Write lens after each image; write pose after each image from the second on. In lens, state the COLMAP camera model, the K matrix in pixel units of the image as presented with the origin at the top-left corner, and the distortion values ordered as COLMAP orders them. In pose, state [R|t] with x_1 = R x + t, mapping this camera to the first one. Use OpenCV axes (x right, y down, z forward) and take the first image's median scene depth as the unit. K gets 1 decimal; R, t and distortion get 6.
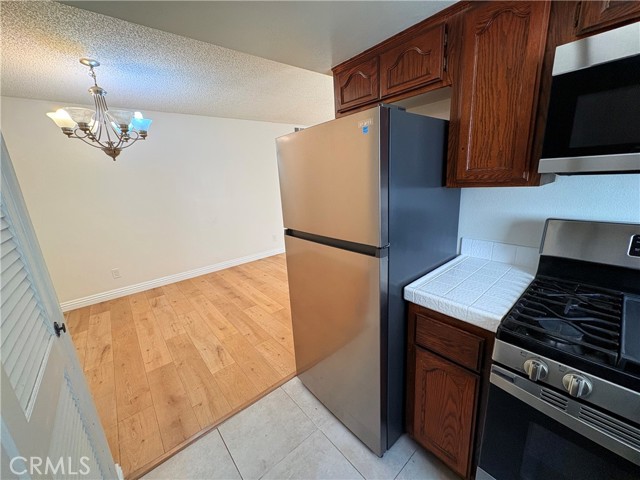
lens RADIAL K [[253.0, 0, 317.5], [0, 253.0, 242.0], [0, 0, 1]] dist [0.000202, -0.000928]
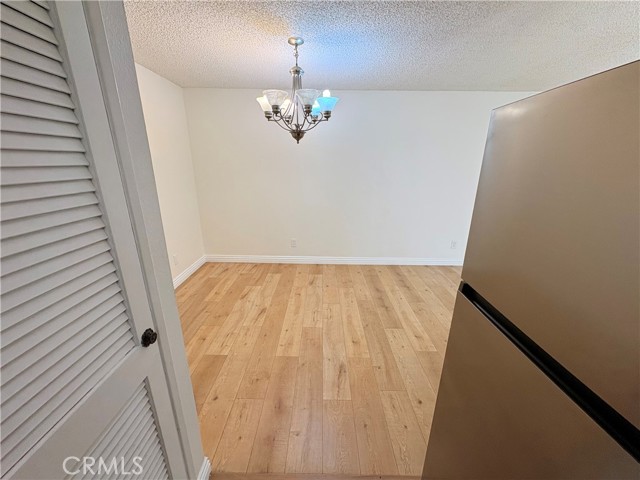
lens RADIAL K [[253.0, 0, 320.6], [0, 253.0, 240.6], [0, 0, 1]] dist [0.000202, -0.000928]
pose [[0.761008, 0.253436, -0.597191, -0.037502], [-0.213939, 0.967081, 0.137784, -0.096599], [0.612451, 0.022908, 0.790176, 0.246713]]
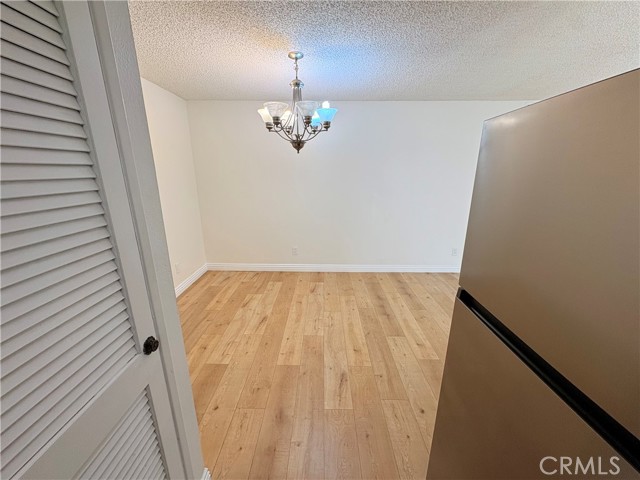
lens RADIAL K [[253.0, 0, 320.5], [0, 253.0, 240.9], [0, 0, 1]] dist [0.000202, -0.000928]
pose [[0.759046, 0.230078, -0.609026, -0.030765], [-0.206536, 0.972249, 0.109885, -0.098065], [0.617408, 0.042378, 0.785501, 0.243391]]
